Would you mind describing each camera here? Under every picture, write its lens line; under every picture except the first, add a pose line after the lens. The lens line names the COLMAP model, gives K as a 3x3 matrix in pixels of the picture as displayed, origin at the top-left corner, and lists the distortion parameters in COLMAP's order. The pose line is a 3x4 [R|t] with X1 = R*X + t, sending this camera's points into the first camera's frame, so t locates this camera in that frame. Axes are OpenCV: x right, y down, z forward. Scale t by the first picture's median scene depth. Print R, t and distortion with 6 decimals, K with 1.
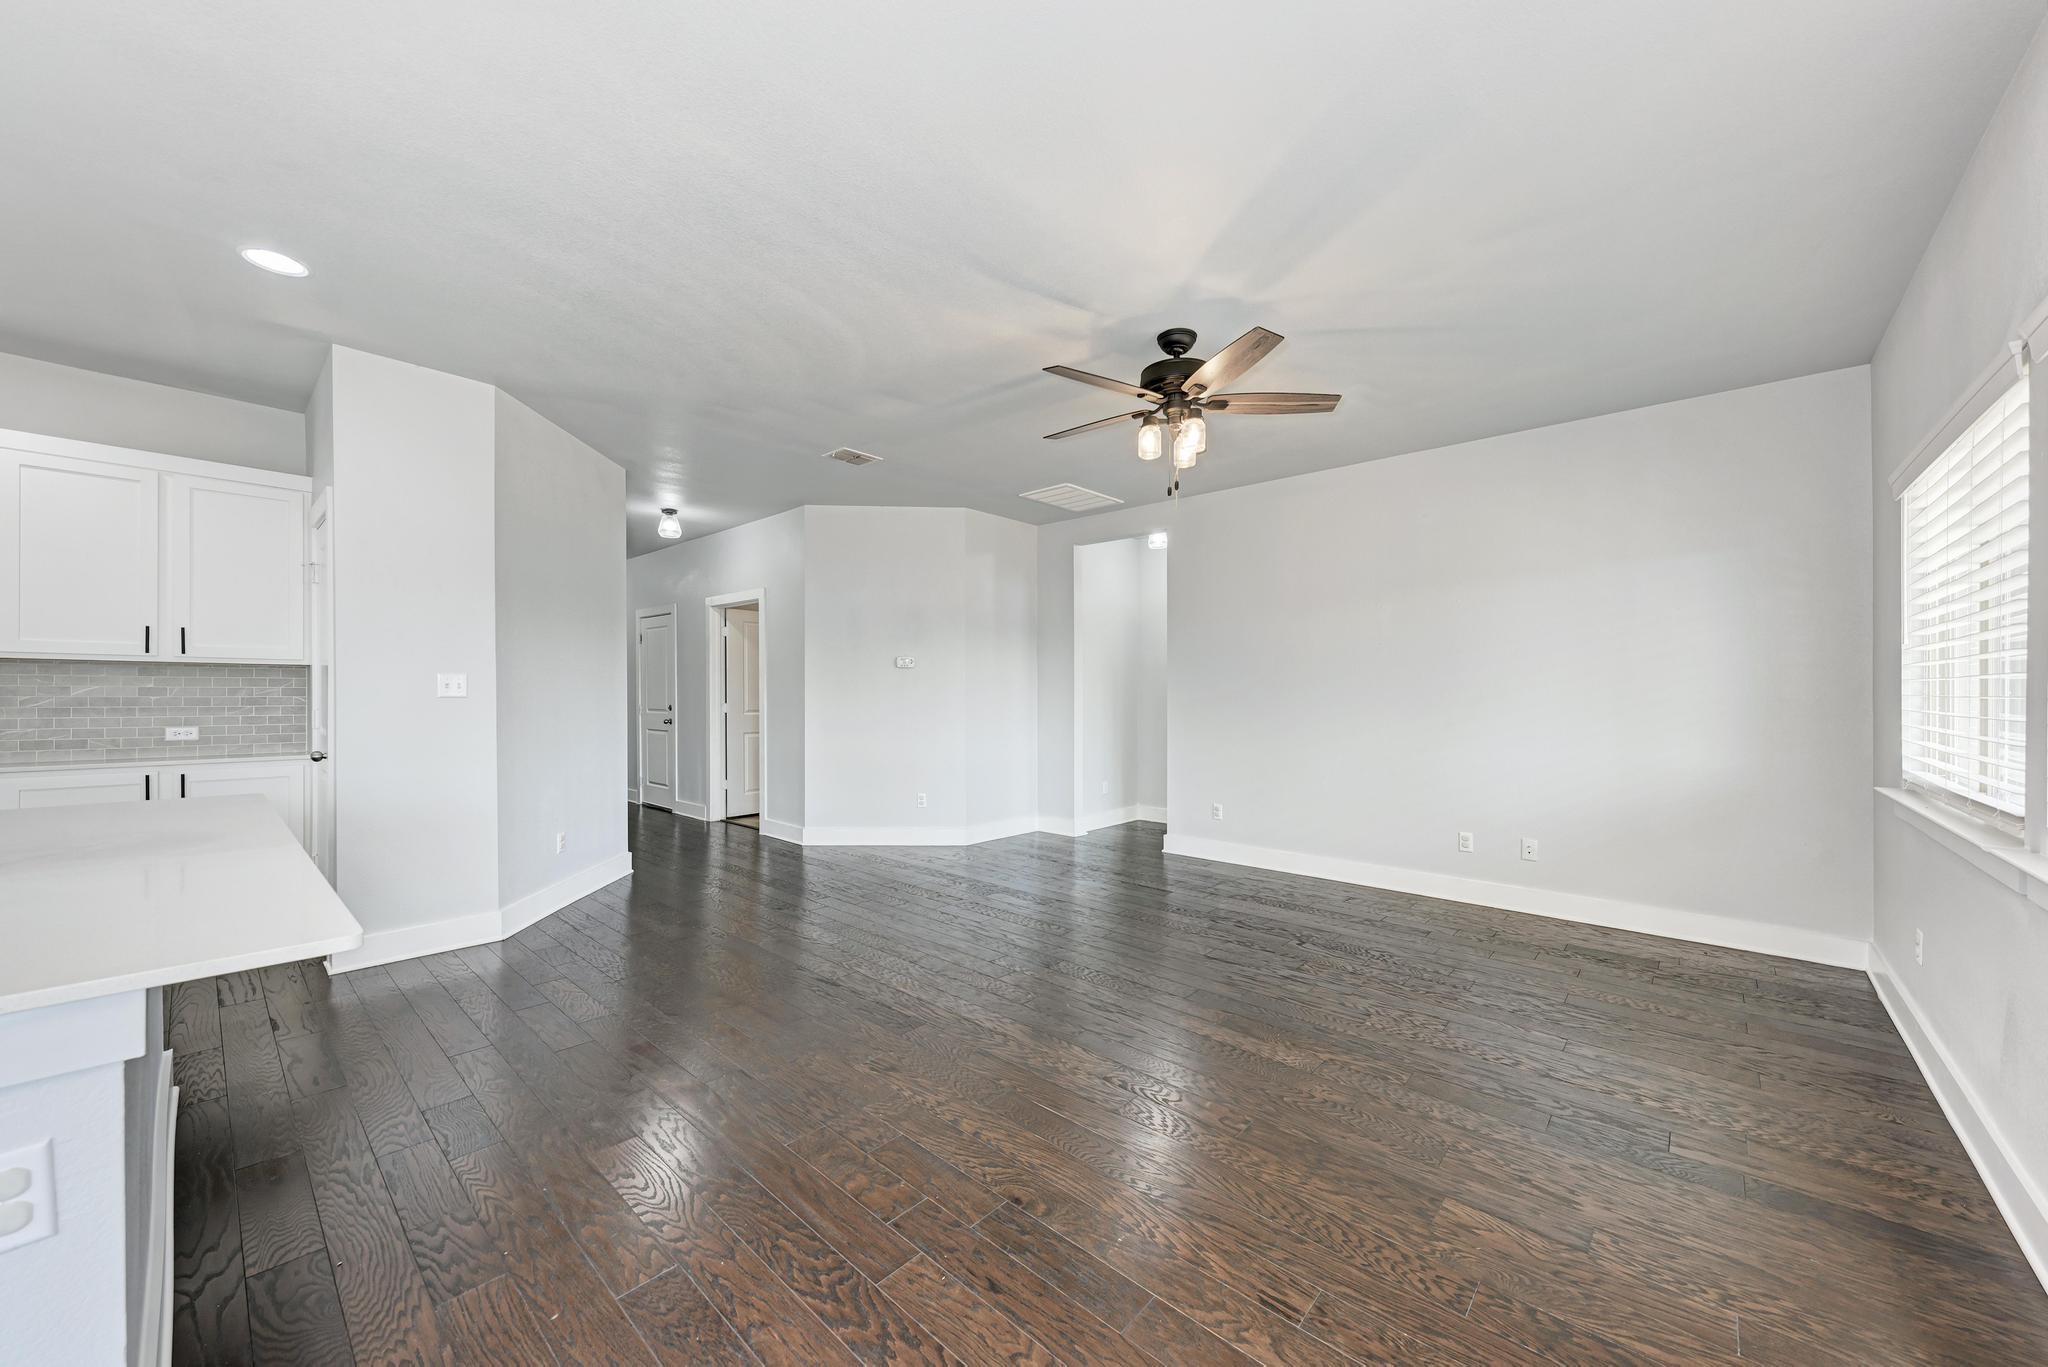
lens RADIAL K [[751.7, 0, 1025.2], [0, 751.7, 694.8], [0, 0, 1]] dist [0.002984, 0.000121]
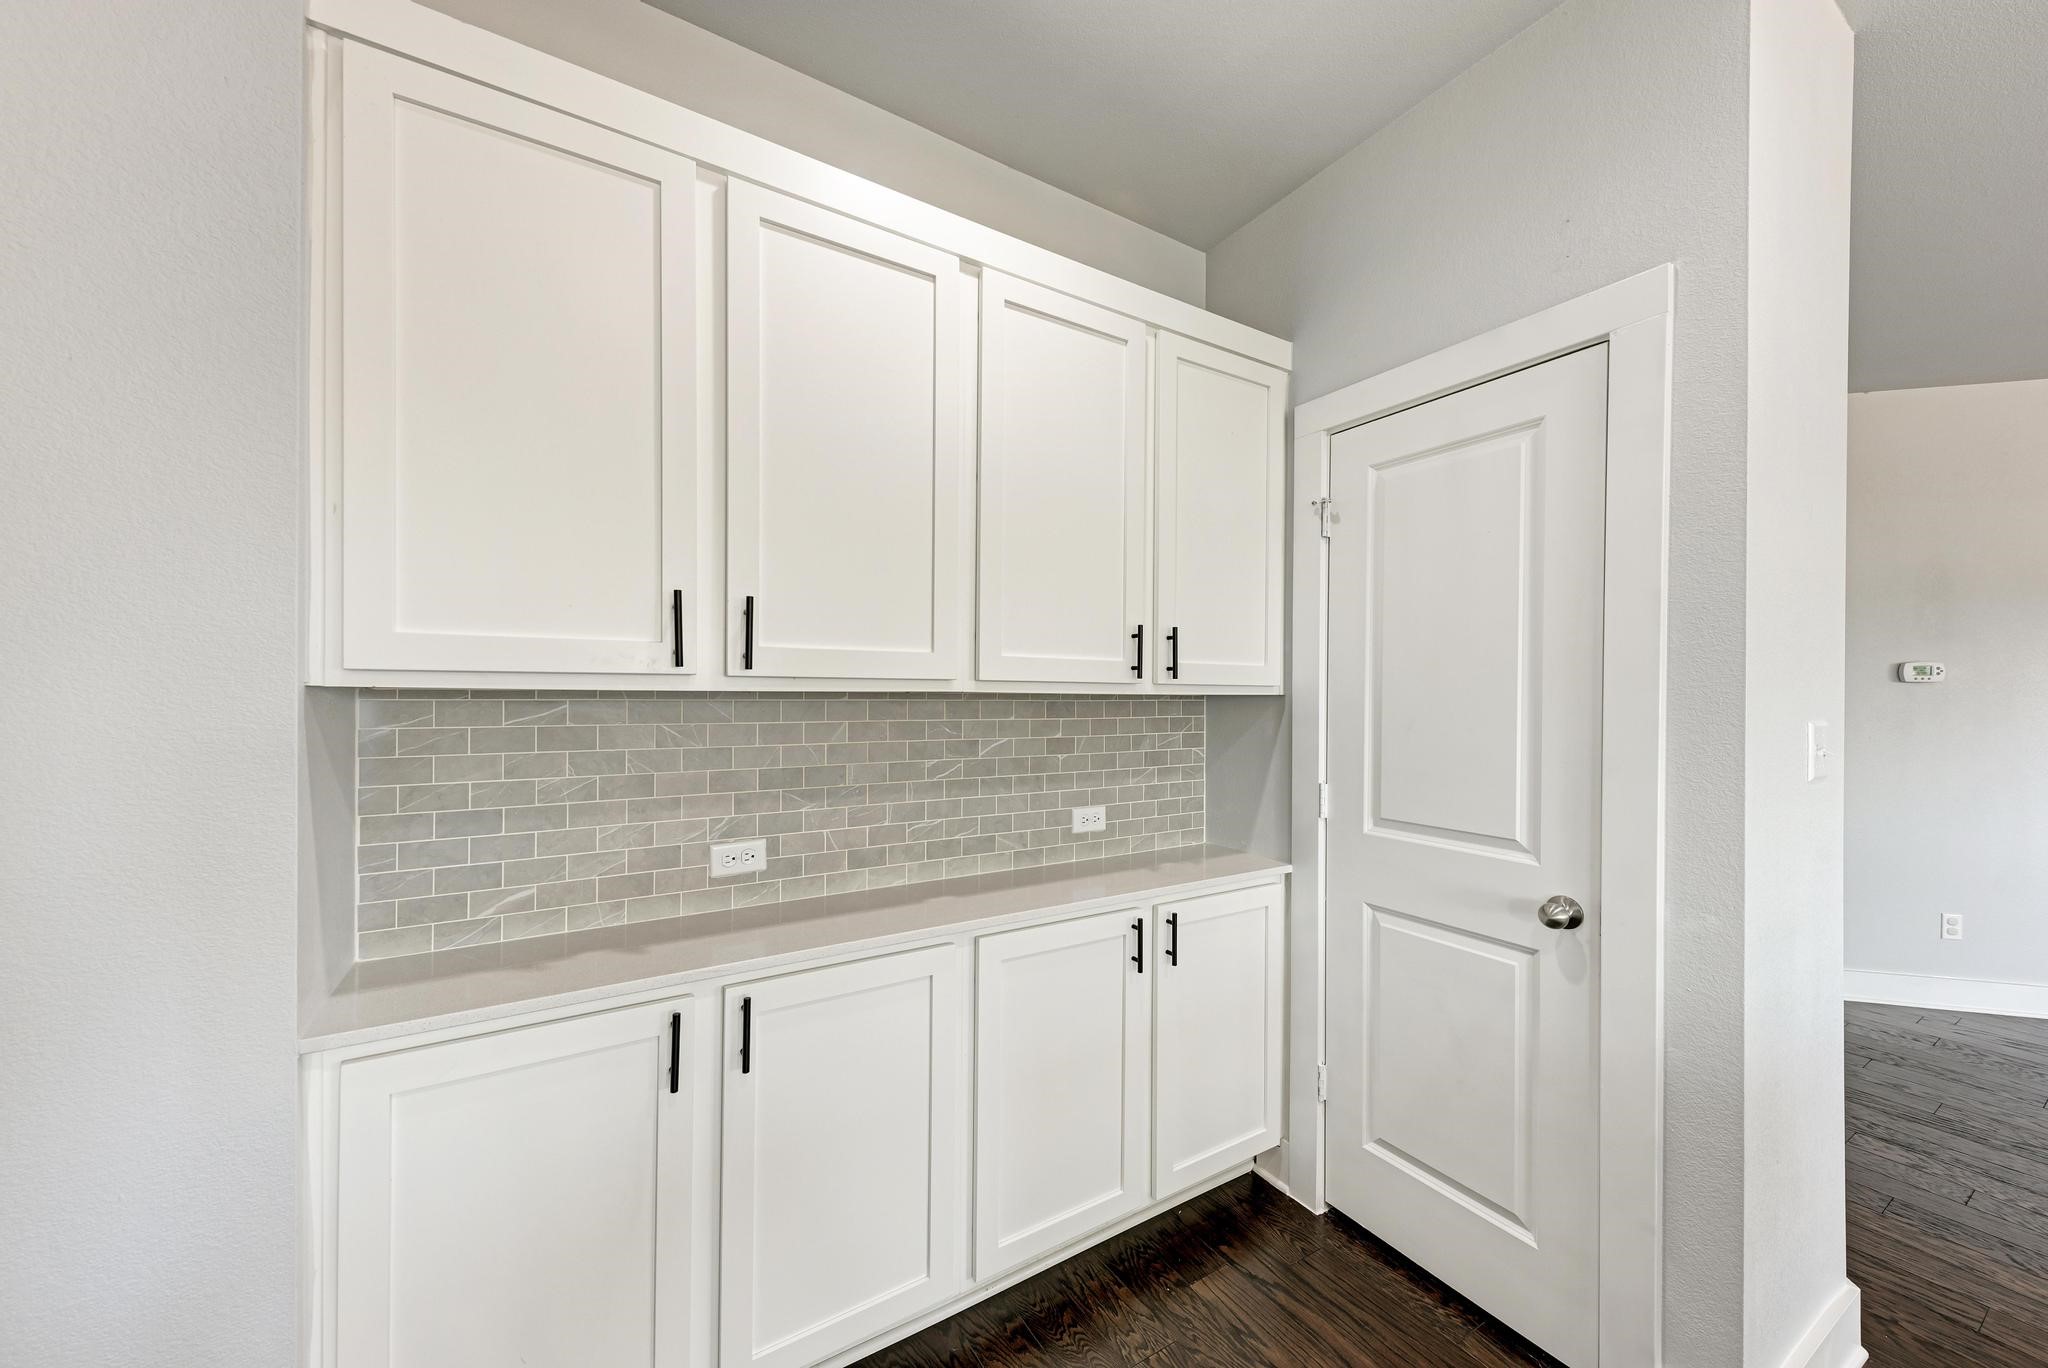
lens RADIAL K [[751.7, 0, 1022.7], [0, 751.7, 700.4], [0, 0, 1]] dist [0.002984, 0.000121]
pose [[0.961419, 0.003841, -0.275060, -1.057431], [-0.001496, 0.999961, 0.008735, -0.043230], [0.275083, -0.007986, 0.961387, 0.473591]]
